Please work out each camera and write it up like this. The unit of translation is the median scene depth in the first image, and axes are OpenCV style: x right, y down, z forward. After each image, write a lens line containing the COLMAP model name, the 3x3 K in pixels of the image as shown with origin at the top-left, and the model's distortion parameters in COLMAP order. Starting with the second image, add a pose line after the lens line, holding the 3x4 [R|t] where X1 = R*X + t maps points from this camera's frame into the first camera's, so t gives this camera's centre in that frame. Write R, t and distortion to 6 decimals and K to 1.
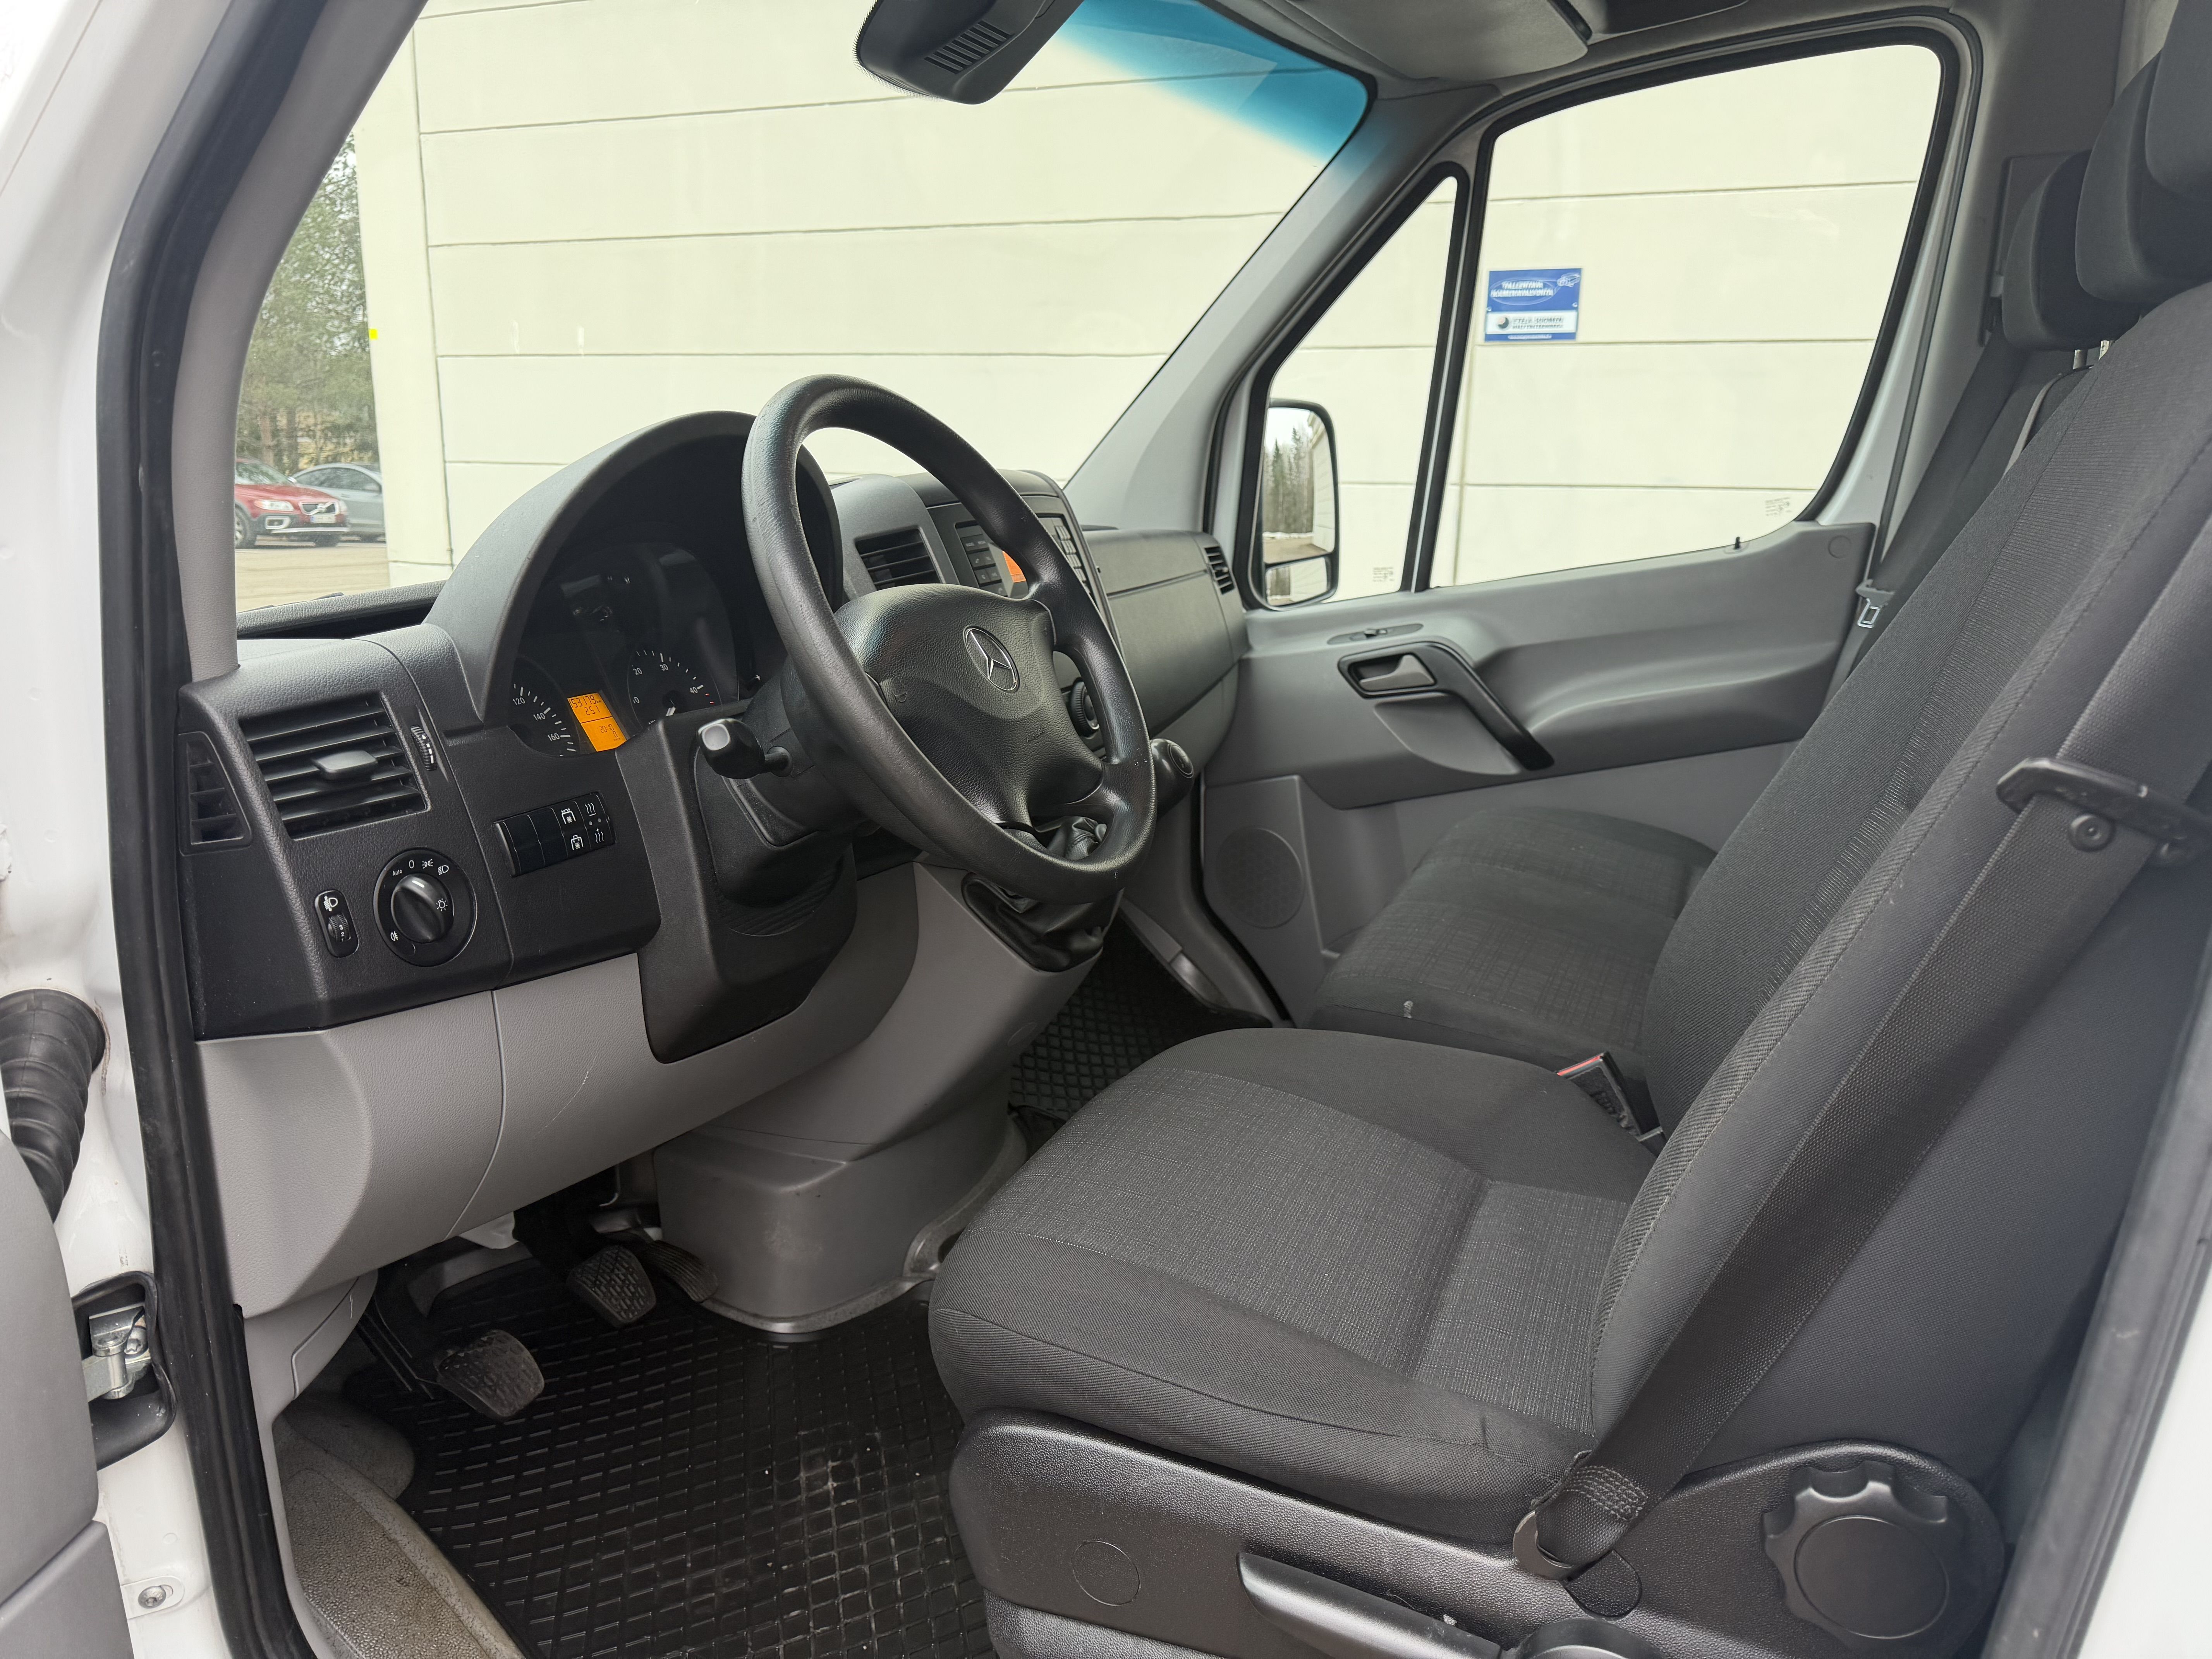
lens RADIAL K [[1578.0, 0, 1105.7], [0, 1578.0, 829.6], [0, 0, 1]] dist [0.063861, -0.085577]
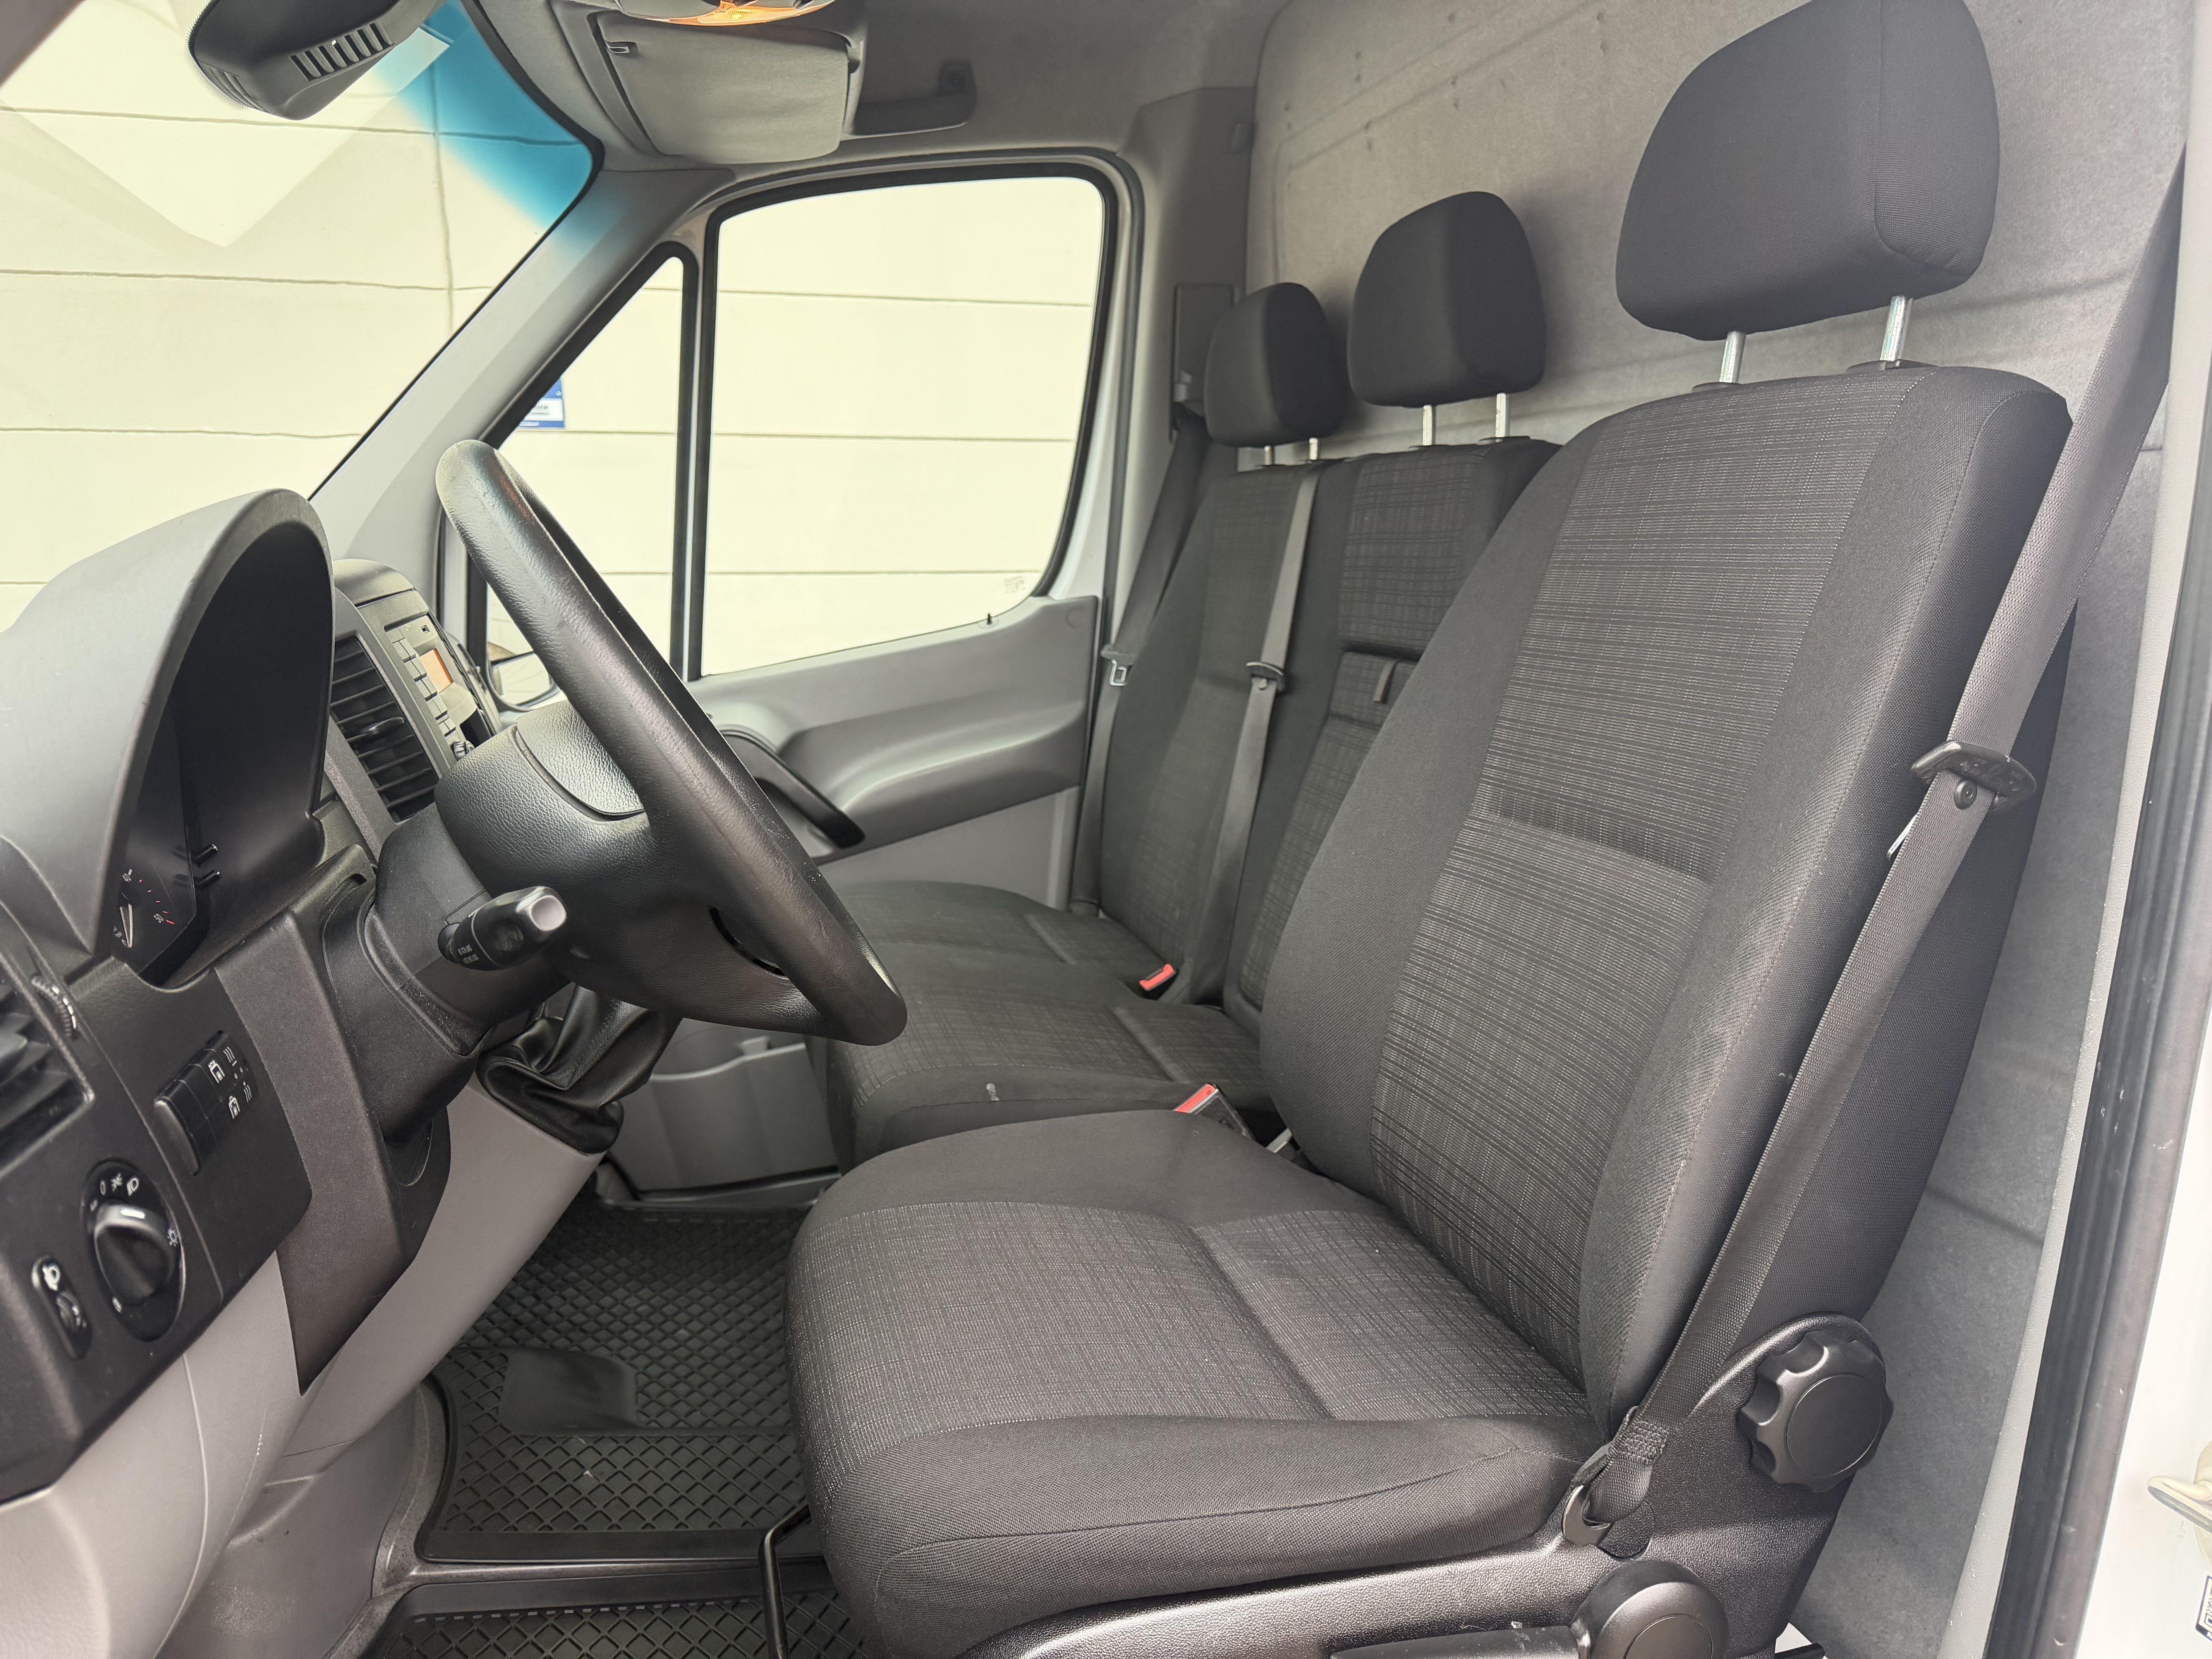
lens RADIAL K [[1578.0, 0, 1120.7], [0, 1578.0, 832.5], [0, 0, 1]] dist [0.063861, -0.085577]
pose [[0.783615, -0.128853, 0.607738, -0.234891], [0.160373, 0.987053, 0.002492, -0.026311], [-0.600191, 0.095512, 0.794134, 0.115110]]
